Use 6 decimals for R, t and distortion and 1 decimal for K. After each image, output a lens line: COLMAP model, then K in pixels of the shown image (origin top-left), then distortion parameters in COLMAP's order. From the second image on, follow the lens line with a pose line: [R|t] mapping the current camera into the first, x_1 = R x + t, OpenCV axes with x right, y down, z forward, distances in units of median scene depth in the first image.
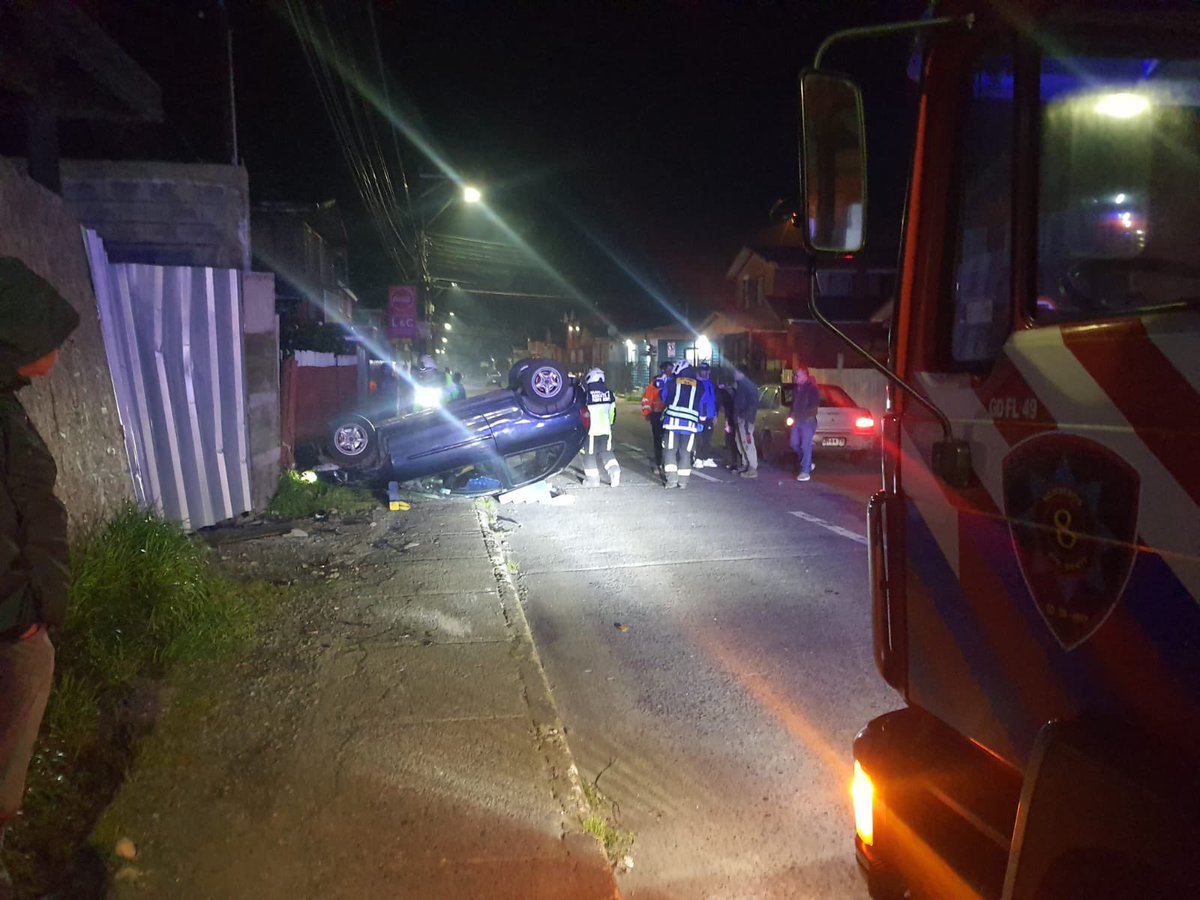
lens RADIAL K [[938.1, 0, 600.0], [0, 938.1, 450.0], [0, 0, 1]] dist [0.159279, -0.242775]
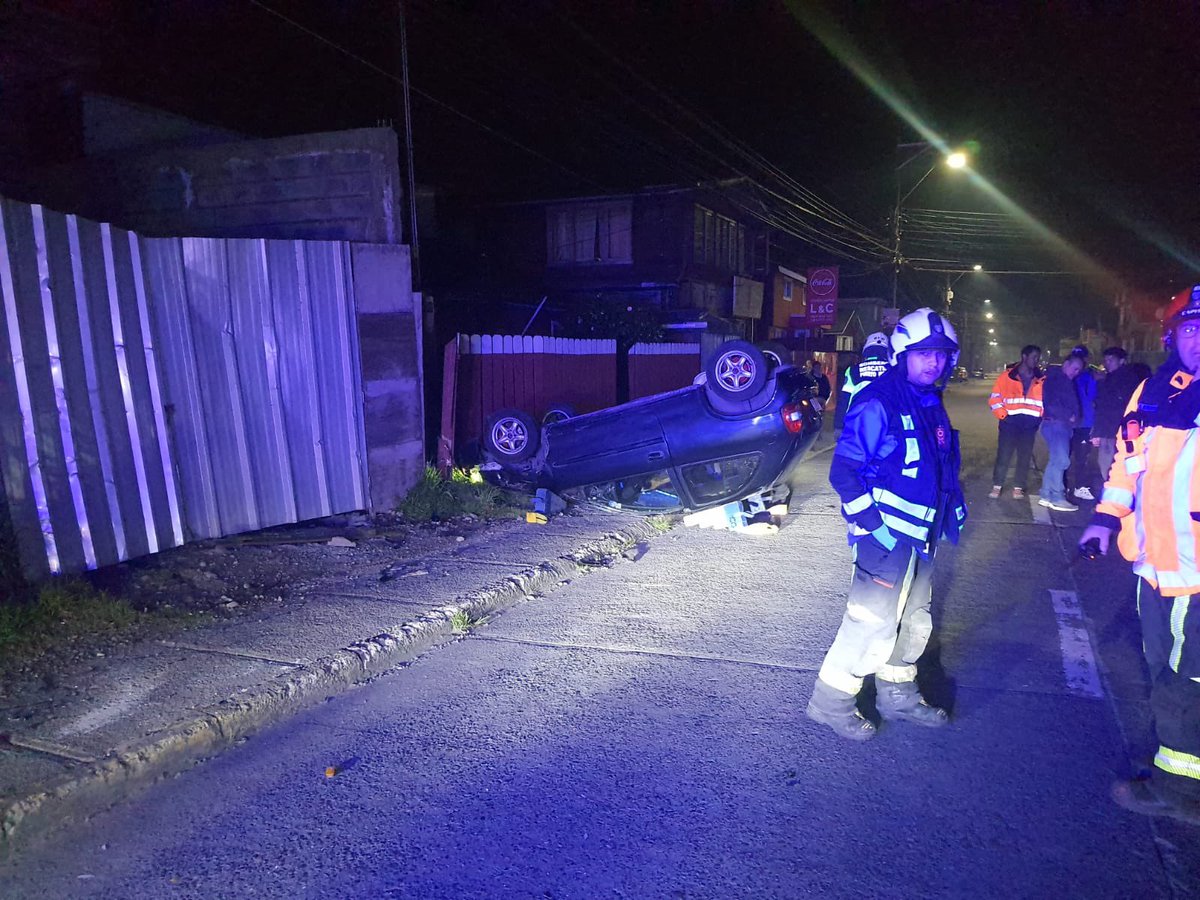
lens RADIAL K [[938.1, 0, 600.0], [0, 938.1, 450.0], [0, 0, 1]] dist [0.159279, -0.242775]
pose [[0.845436, 0.054448, -0.531295, 0.259790], [-0.051241, 0.998470, 0.020786, -0.020153], [0.531614, 0.009651, 0.846932, 0.315761]]
